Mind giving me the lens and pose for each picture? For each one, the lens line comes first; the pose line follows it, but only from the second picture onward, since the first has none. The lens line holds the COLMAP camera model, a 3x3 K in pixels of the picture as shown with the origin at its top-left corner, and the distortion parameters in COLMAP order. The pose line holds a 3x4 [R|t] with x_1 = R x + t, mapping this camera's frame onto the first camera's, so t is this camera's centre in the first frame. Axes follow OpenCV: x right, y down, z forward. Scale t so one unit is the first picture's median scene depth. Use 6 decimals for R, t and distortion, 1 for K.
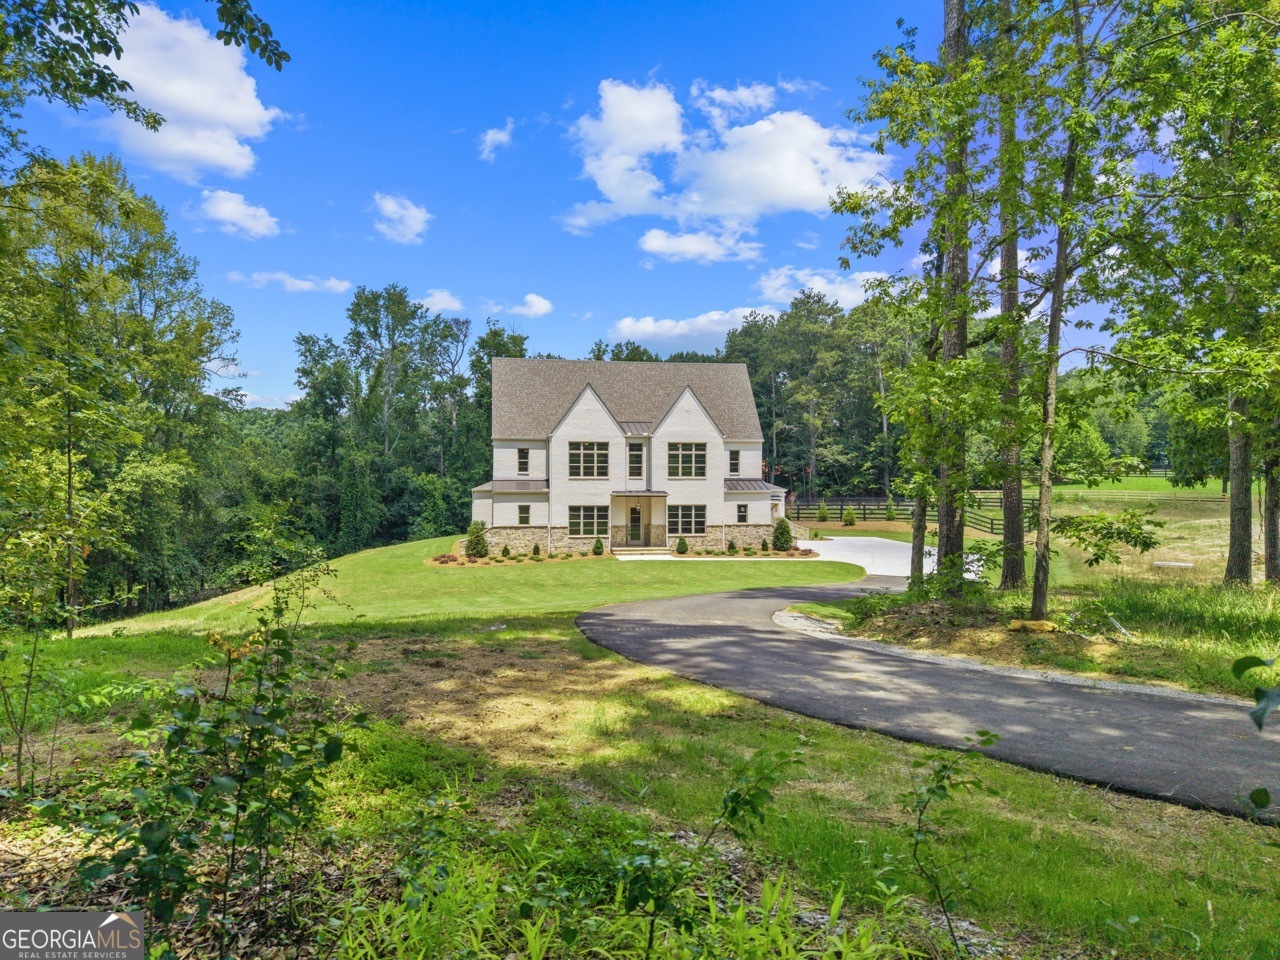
lens RADIAL K [[848.2, 0, 640.1], [0, 848.2, 511.6], [0, 0, 1]] dist [0.041217, -0.045371]
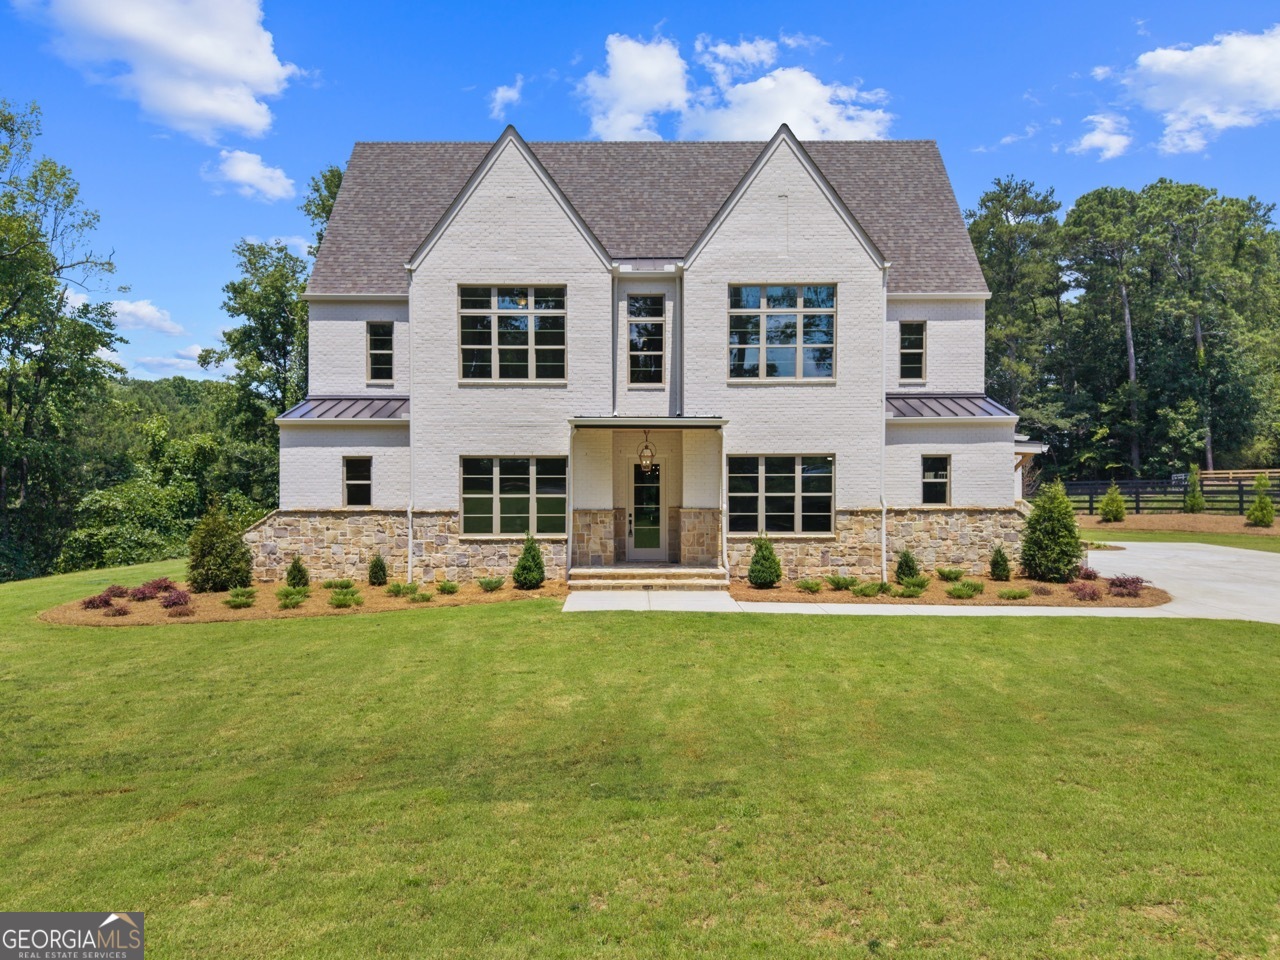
lens RADIAL K [[848.2, 0, 640.1], [0, 848.2, 511.6], [0, 0, 1]] dist [0.041217, -0.045371]
pose [[0.985505, 0.002388, -0.169631, 0.057671], [-0.002684, 0.999995, -0.001515, 0.017773], [0.169627, 0.001948, 0.985506, 0.627000]]
